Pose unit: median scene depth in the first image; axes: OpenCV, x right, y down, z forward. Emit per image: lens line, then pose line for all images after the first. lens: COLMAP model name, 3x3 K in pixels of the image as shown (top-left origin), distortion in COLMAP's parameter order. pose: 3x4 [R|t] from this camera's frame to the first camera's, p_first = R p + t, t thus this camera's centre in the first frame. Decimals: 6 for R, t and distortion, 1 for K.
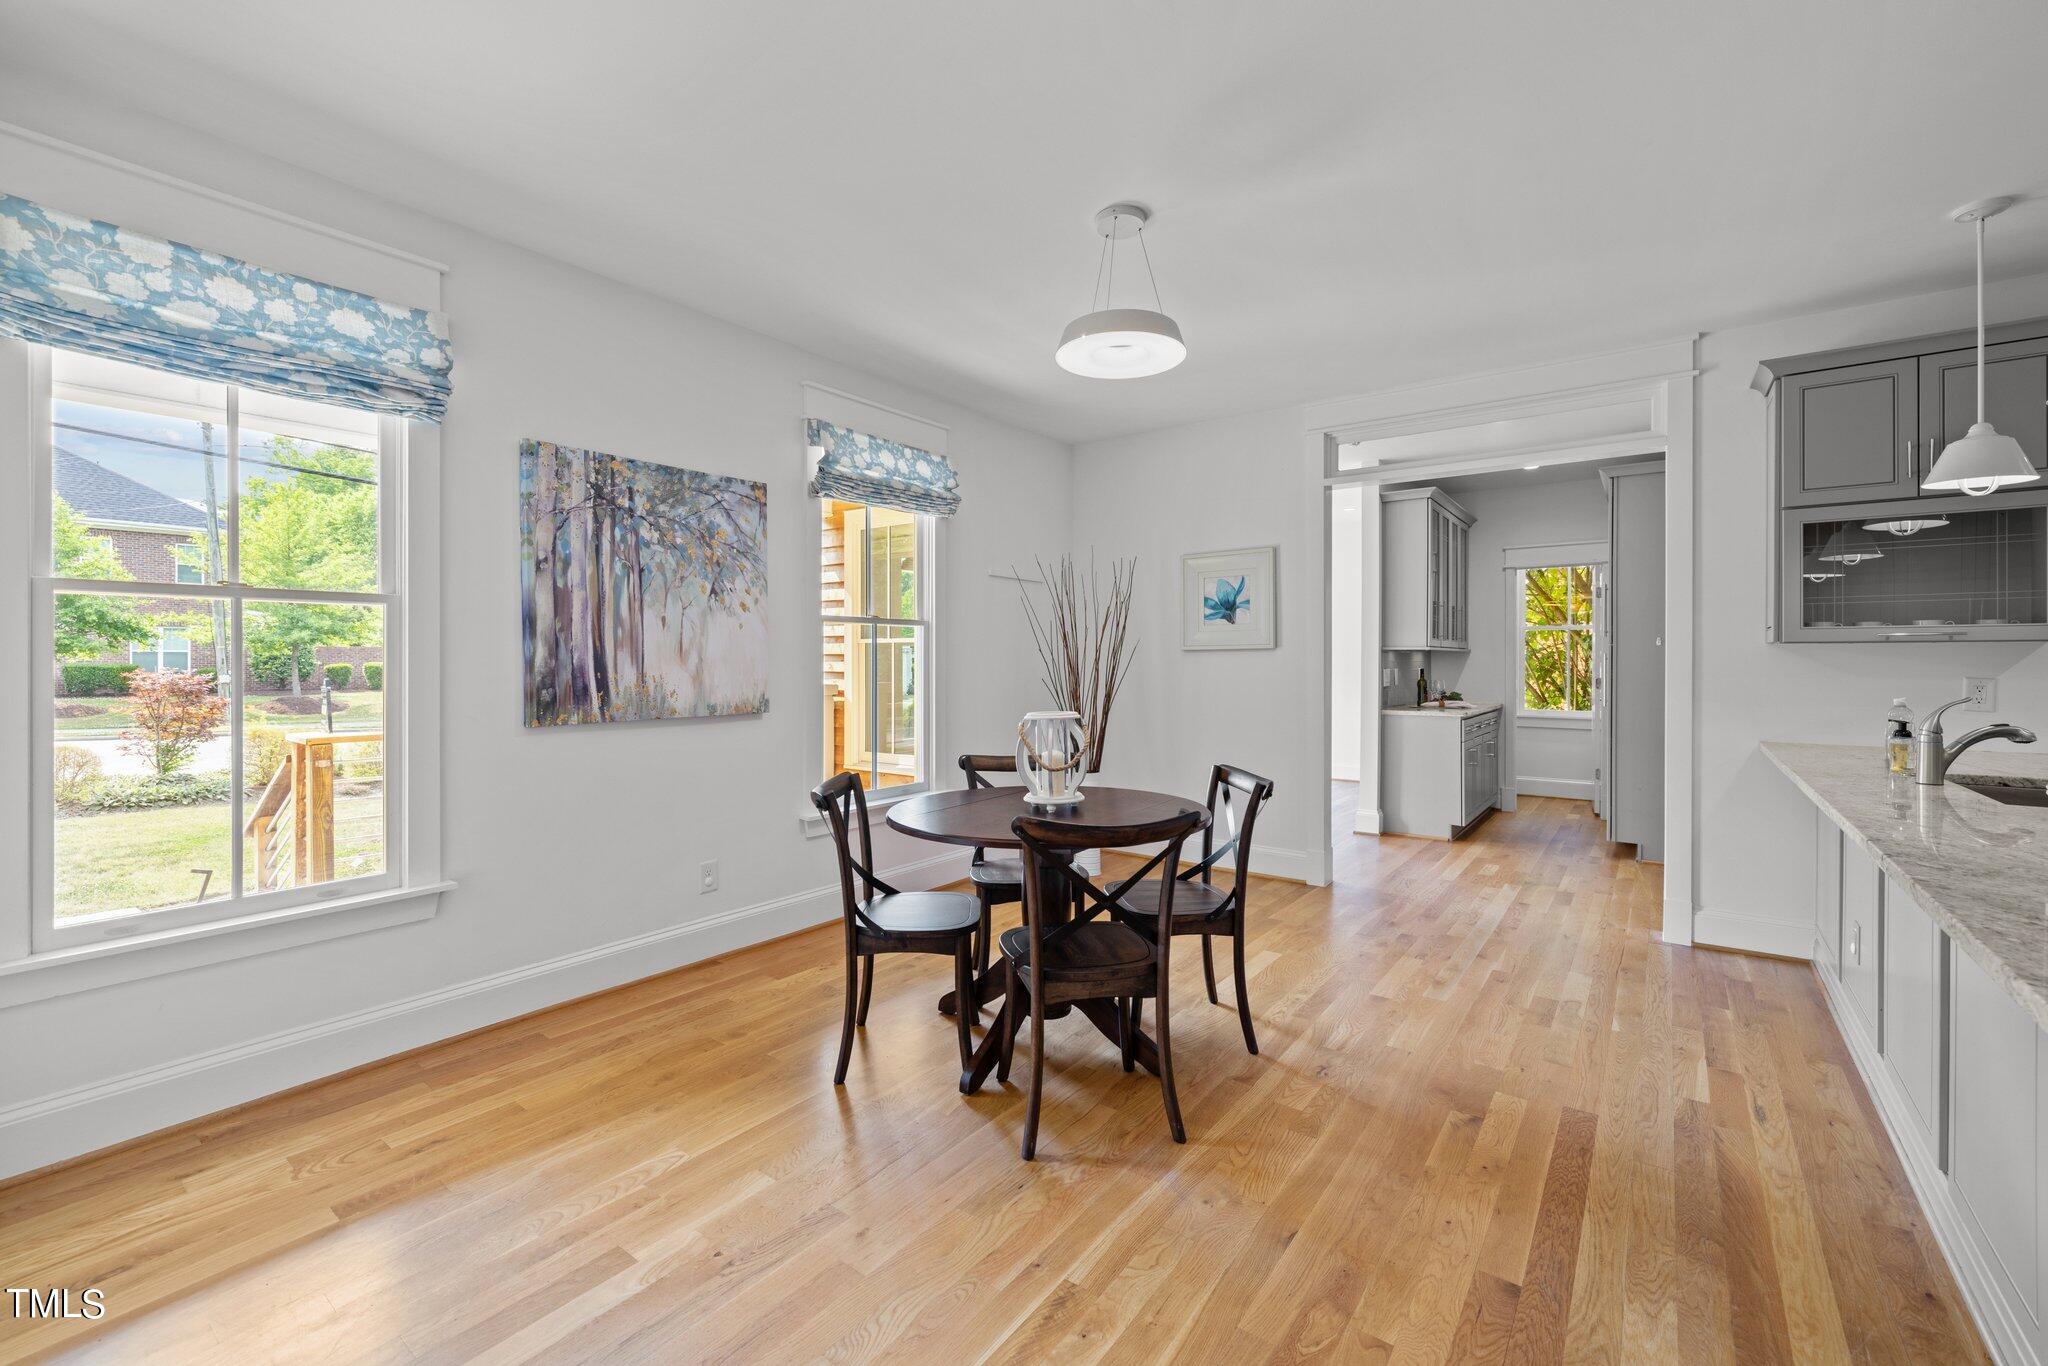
lens RADIAL K [[855.9, 0, 986.4], [0, 855.9, 655.5], [0, 0, 1]] dist [-0.000825, 0.000019]
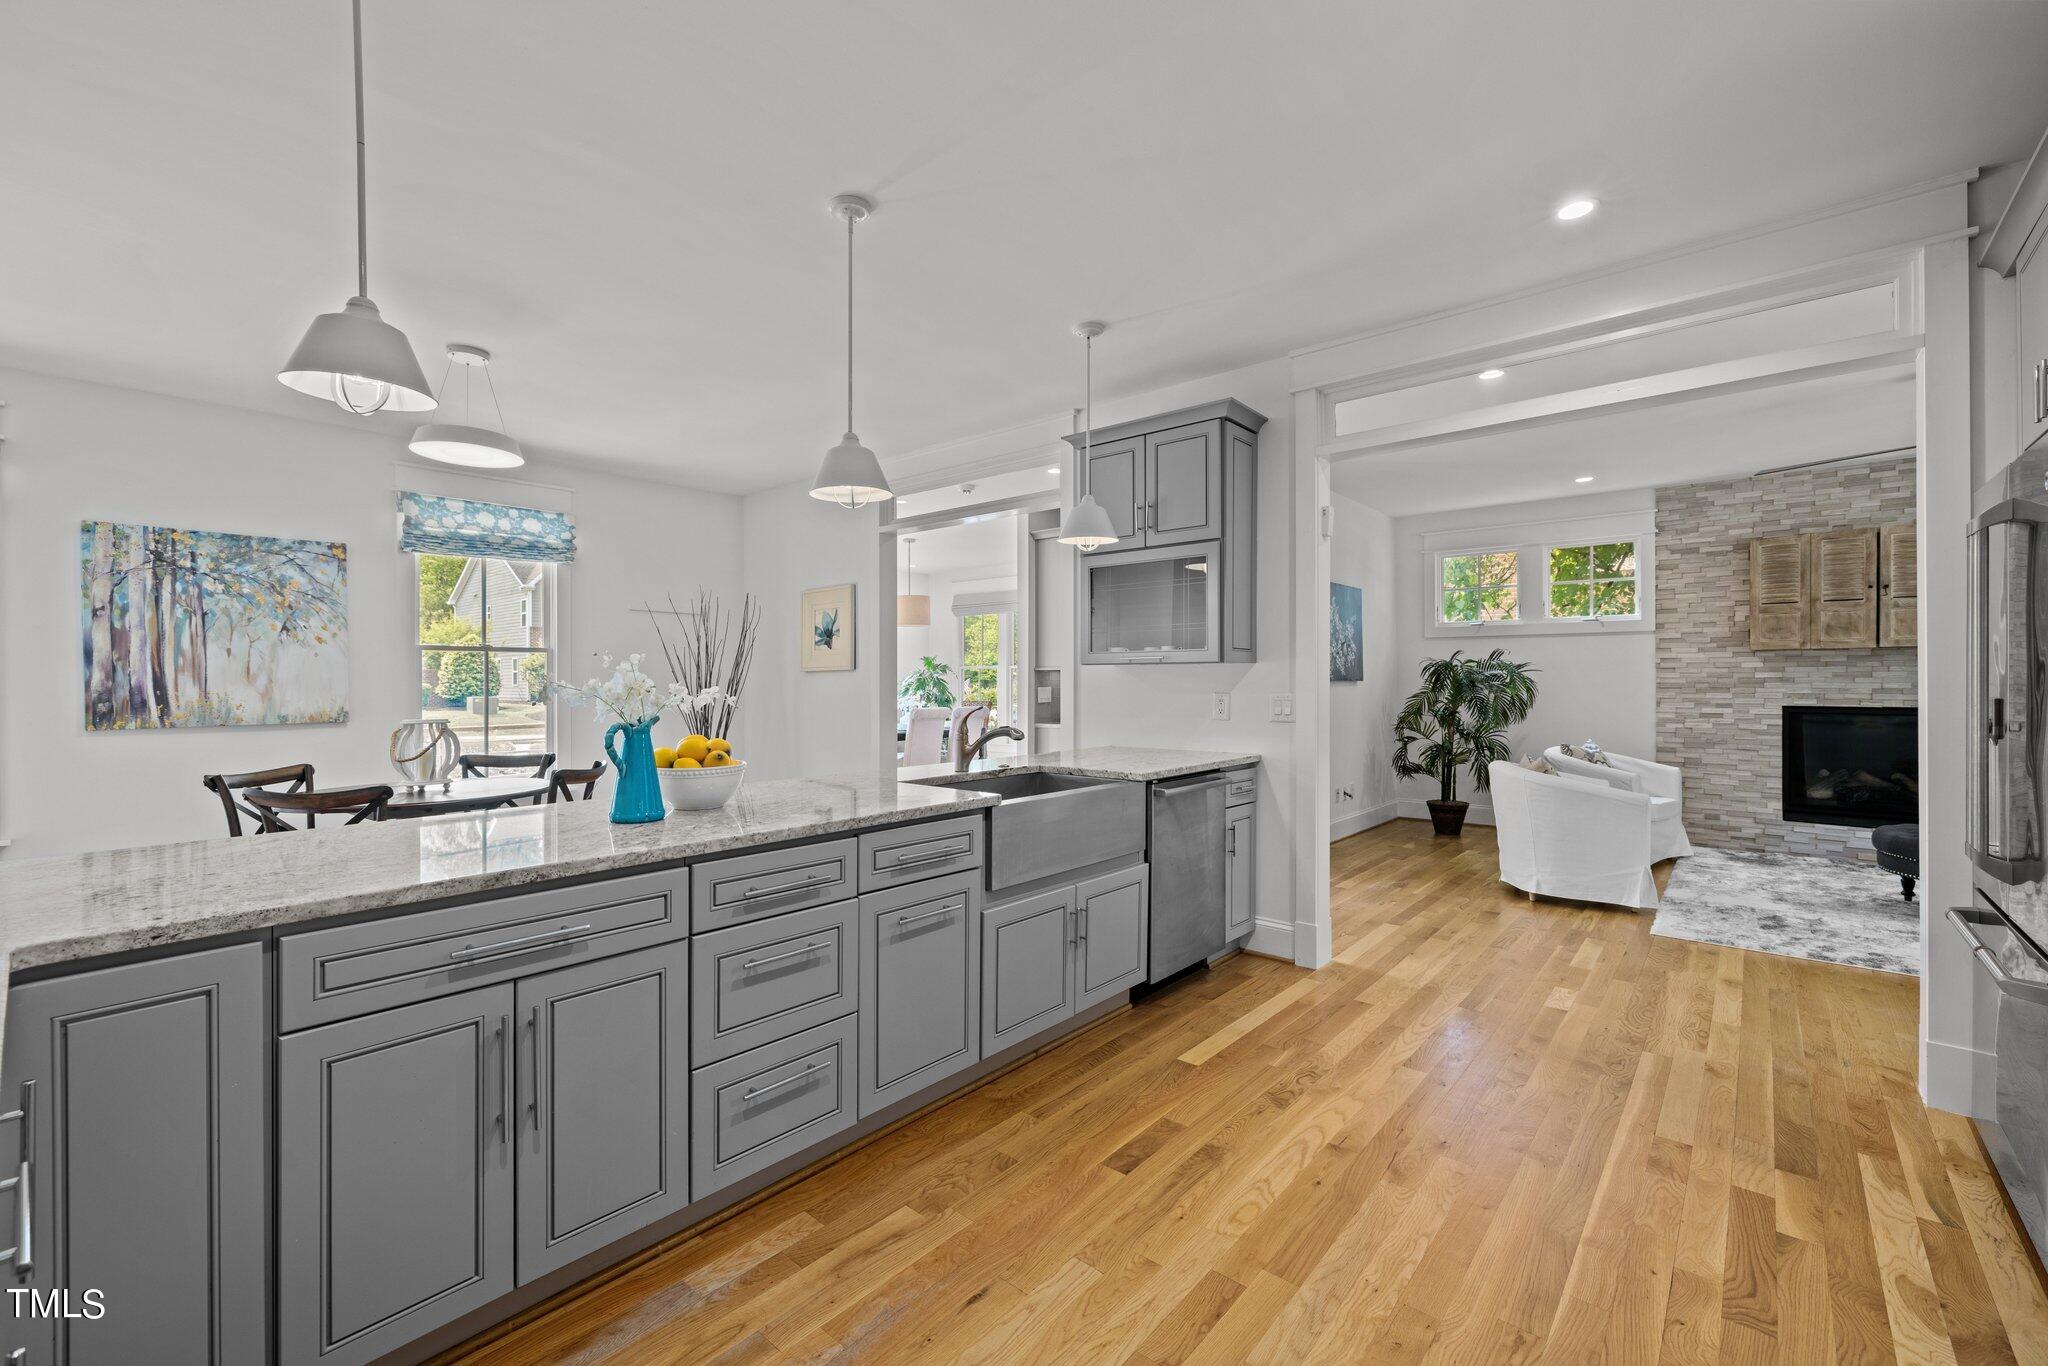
lens RADIAL K [[855.9, 0, 1013.1], [0, 855.9, 678.2], [0, 0, 1]] dist [-0.000825, 0.000019]
pose [[0.998274, -0.003286, -0.058632, 0.923610], [0.003485, 0.999989, 0.003277, 0.000316], [0.058621, -0.003476, 0.998274, -0.251578]]
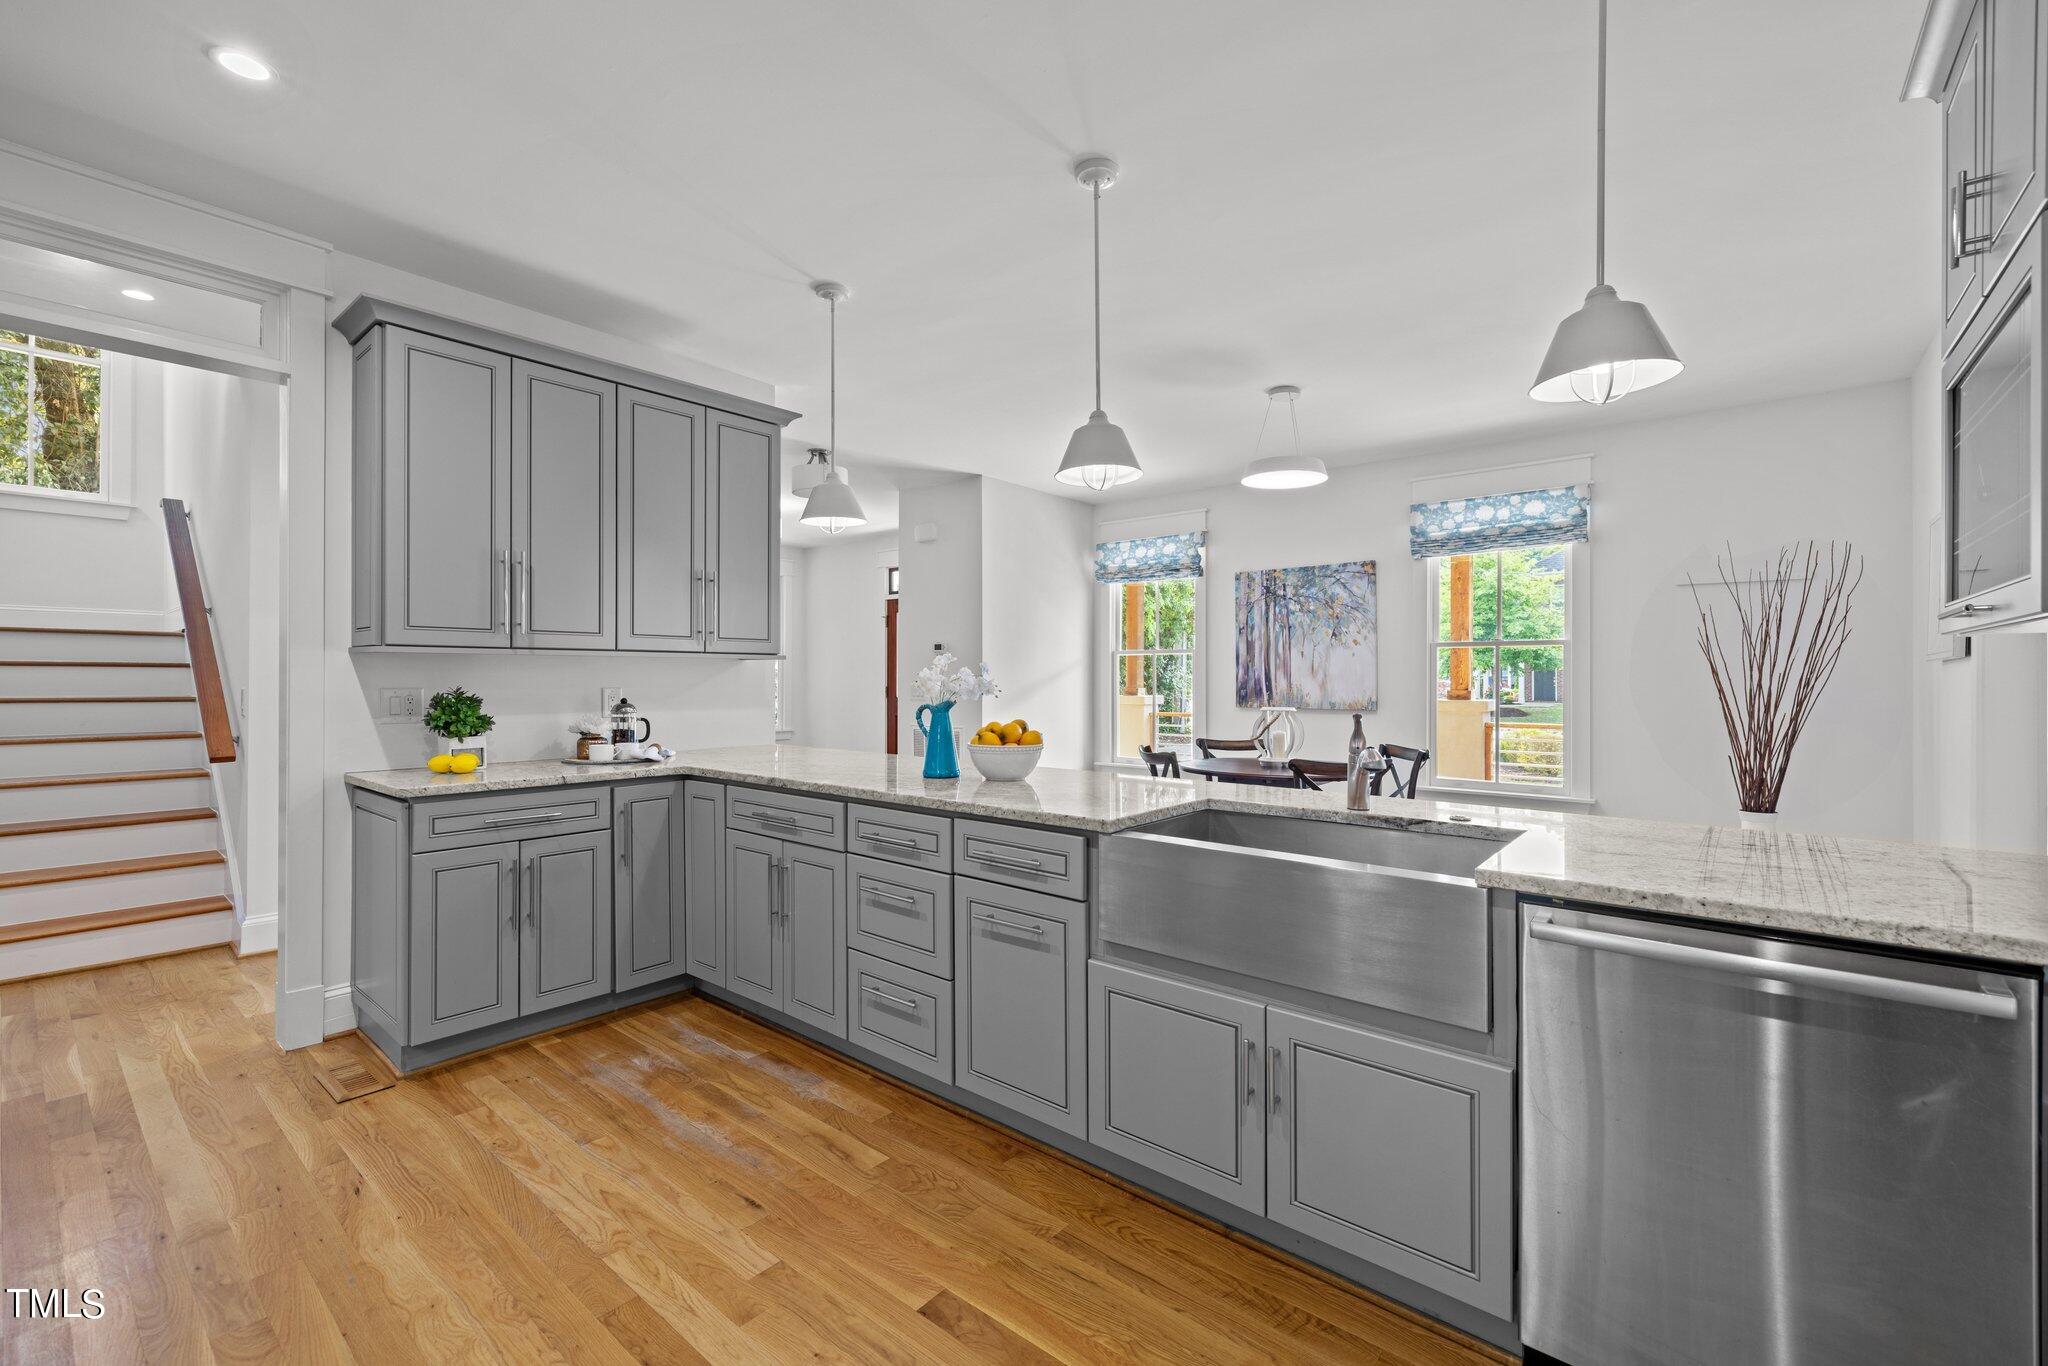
lens RADIAL K [[855.9, 0, 1011.8], [0, 855.9, 672.2], [0, 0, 1]] dist [-0.000825, 0.000019]
pose [[-0.038138, -0.006437, -0.999252, 1.464805], [0.004667, 0.999967, -0.006620, 0.007252], [0.999262, -0.004916, -0.038107, 0.465847]]
